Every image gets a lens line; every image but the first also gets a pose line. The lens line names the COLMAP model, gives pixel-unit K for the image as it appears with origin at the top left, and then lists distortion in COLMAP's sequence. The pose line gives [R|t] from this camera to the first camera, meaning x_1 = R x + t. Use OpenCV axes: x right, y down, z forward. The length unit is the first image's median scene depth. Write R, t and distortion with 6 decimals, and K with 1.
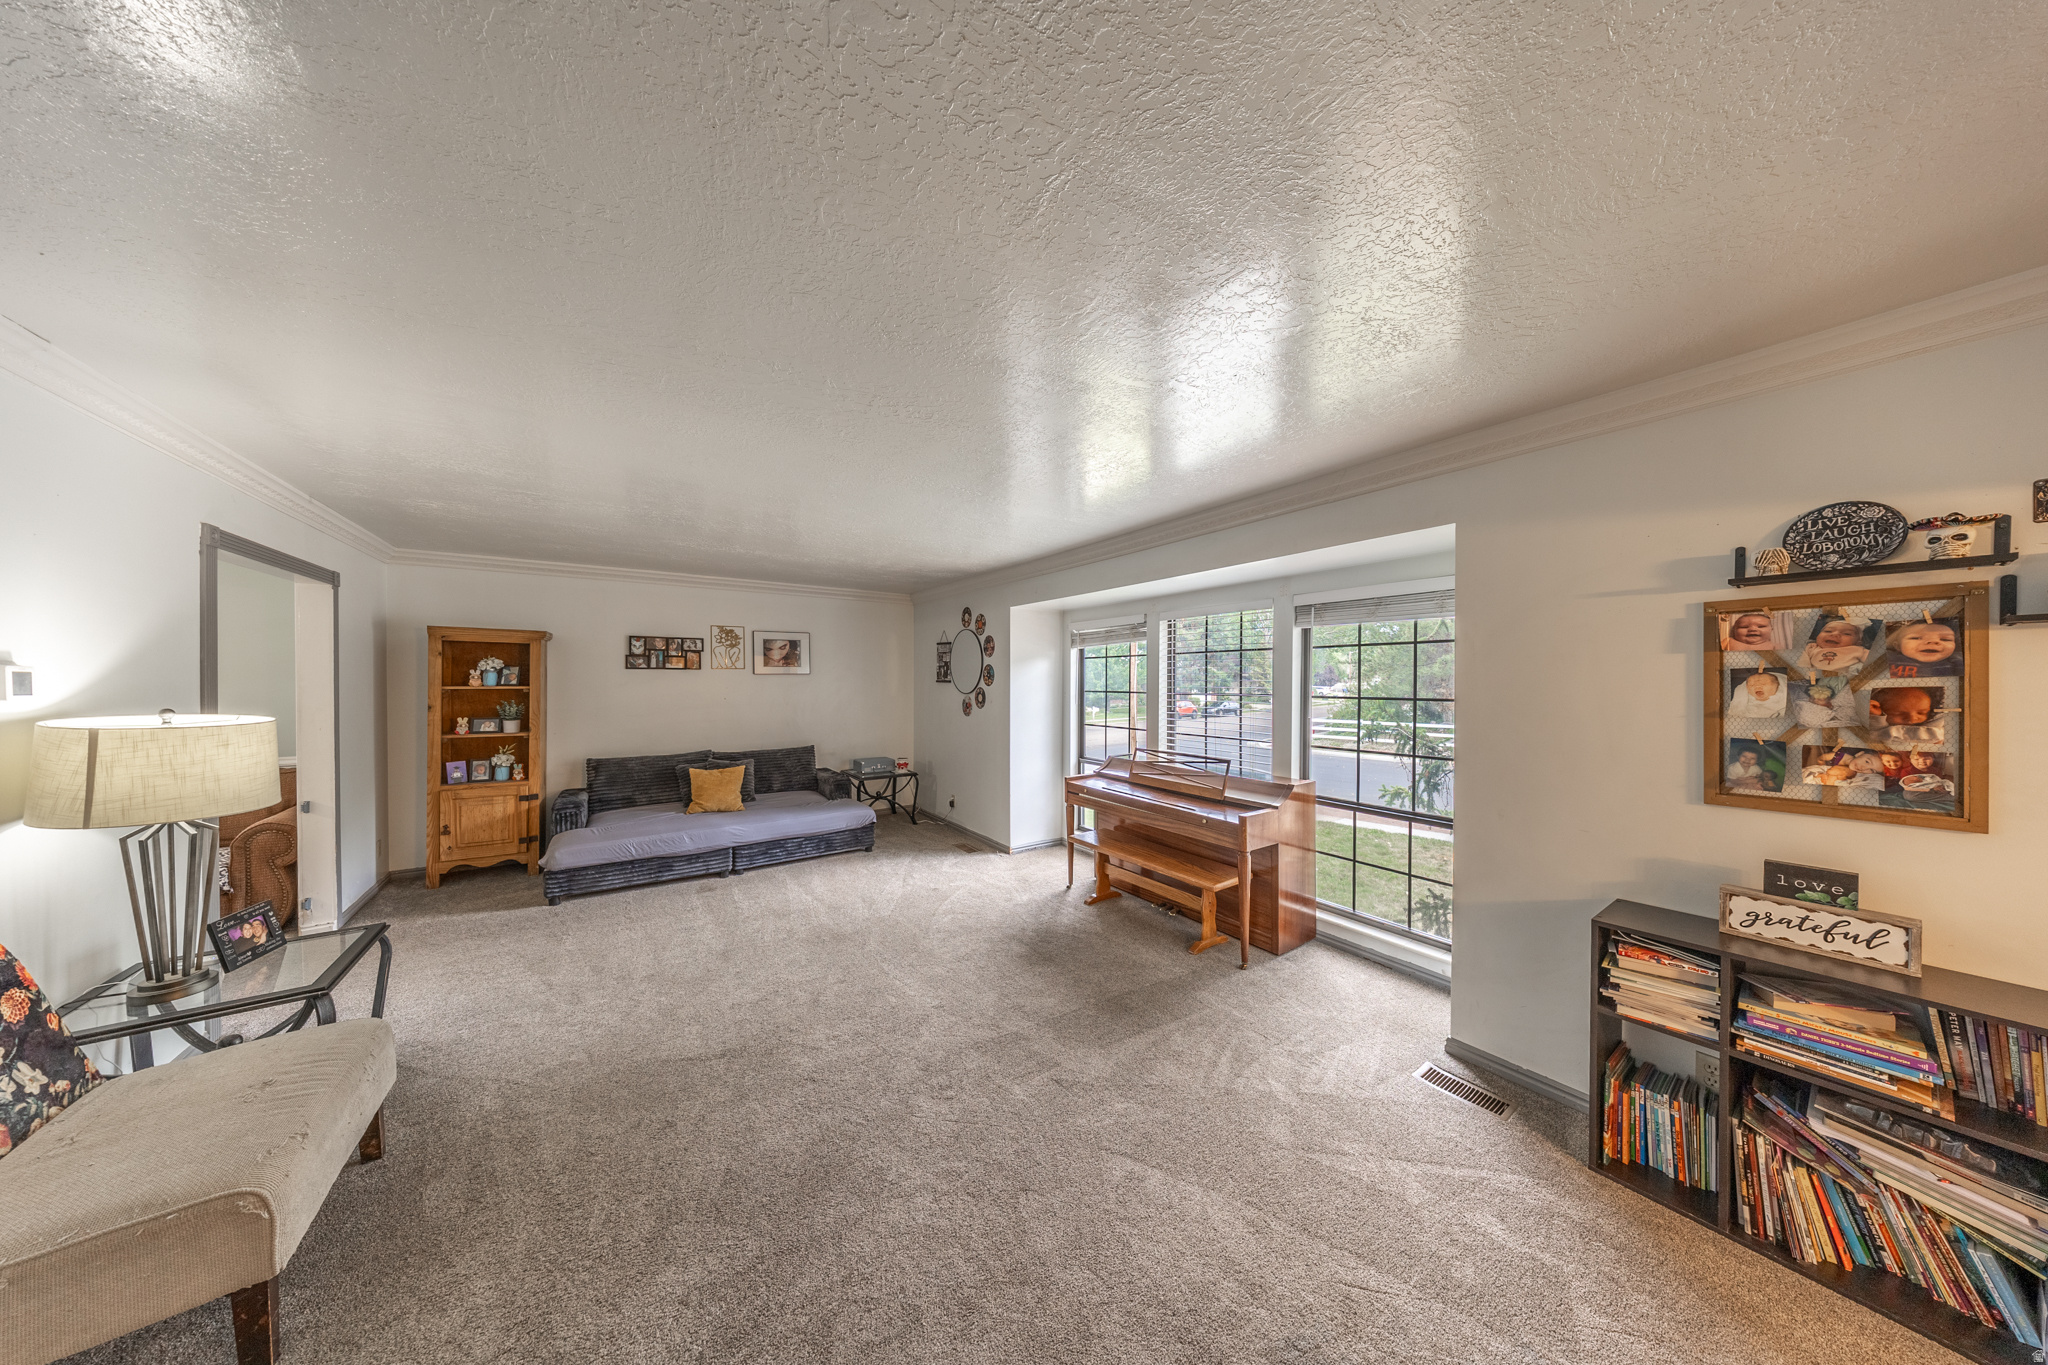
lens RADIAL K [[588.0, 0, 1006.0], [0, 588.0, 679.1], [0, 0, 1]] dist [-0.004636, -0.000519]
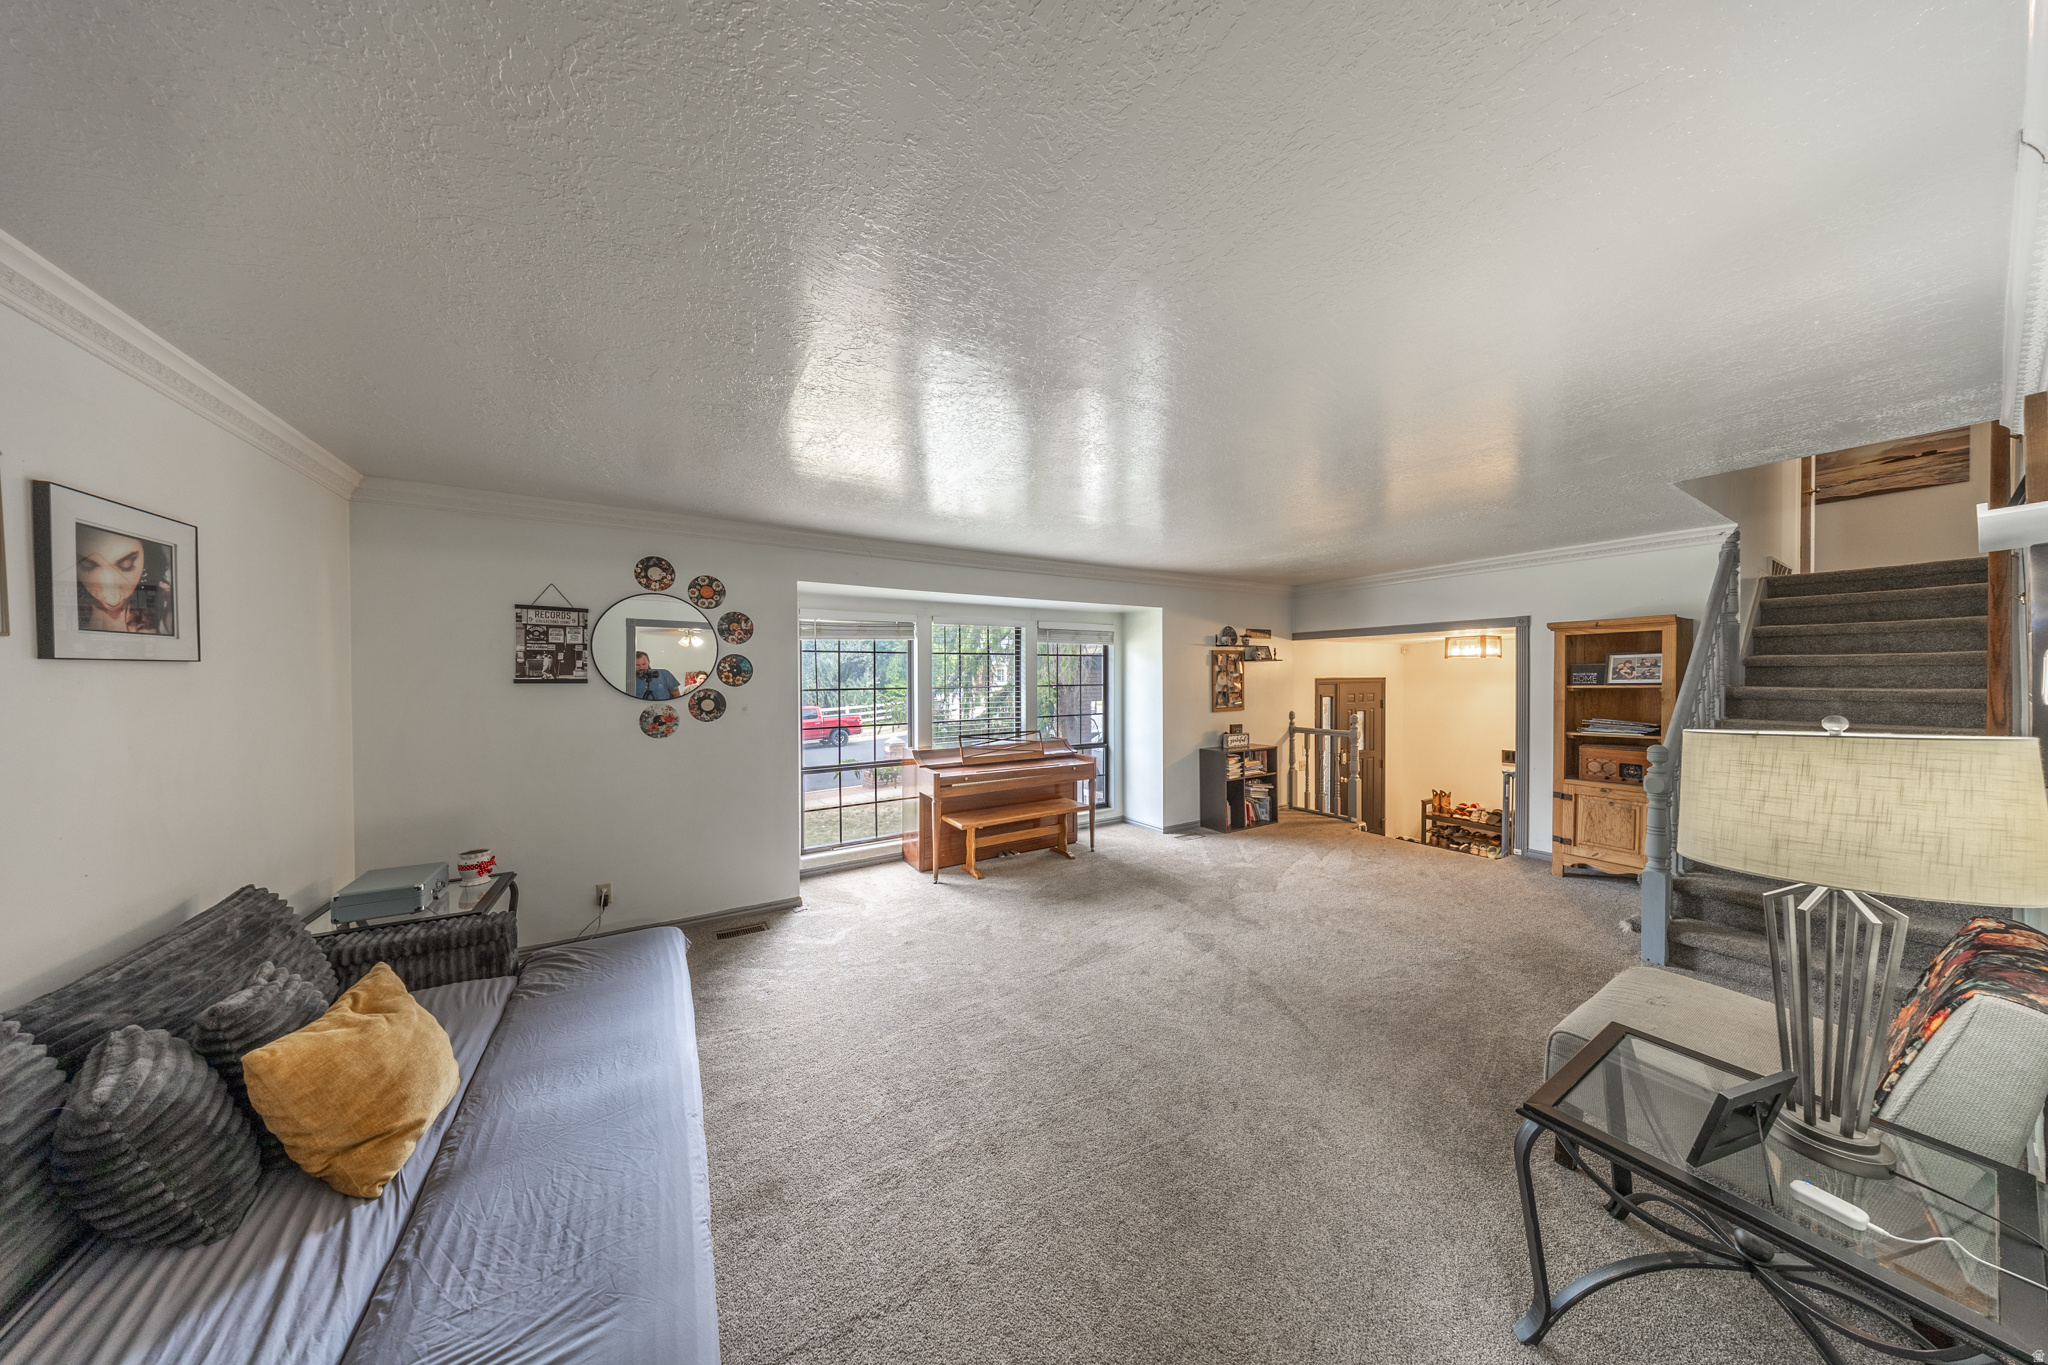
lens RADIAL K [[588.0, 0, 1031.0], [0, 588.0, 680.1], [0, 0, 1]] dist [-0.004636, -0.000519]
pose [[0.030387, -0.012618, 0.999459, -0.917836], [0.001666, 0.999920, 0.012573, -0.004231], [-0.999537, 0.001283, 0.030406, 0.833717]]
